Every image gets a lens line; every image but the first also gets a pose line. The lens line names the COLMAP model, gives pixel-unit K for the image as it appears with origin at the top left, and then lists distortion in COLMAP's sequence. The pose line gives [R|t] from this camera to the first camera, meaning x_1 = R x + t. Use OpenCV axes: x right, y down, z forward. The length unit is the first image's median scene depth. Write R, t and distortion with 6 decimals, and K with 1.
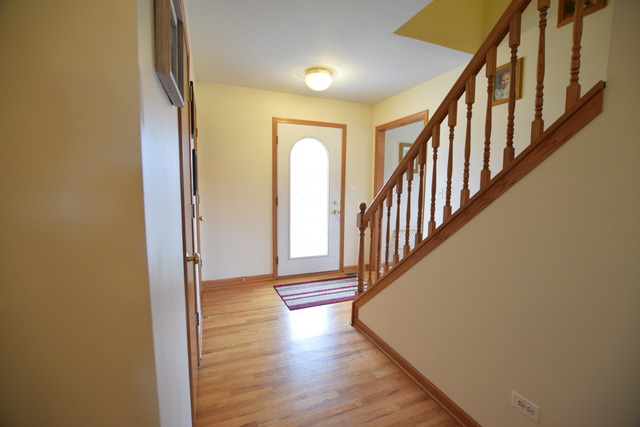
lens RADIAL K [[279.8, 0, 321.7], [0, 279.8, 211.5], [0, 0, 1]] dist [-0.001632, -0.000089]
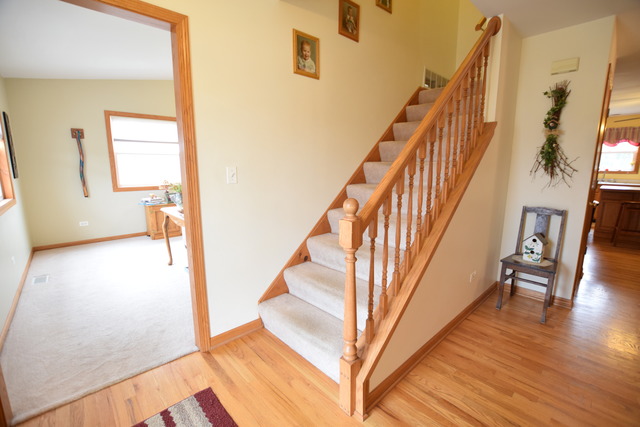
lens RADIAL K [[279.8, 0, 320.4], [0, 279.8, 212.9], [0, 0, 1]] dist [-0.001632, -0.000089]
pose [[-0.365620, -0.159248, 0.917040, -0.359280], [0.073636, 0.977217, 0.199057, -0.122419], [-0.927847, 0.140307, -0.345564, 1.469509]]
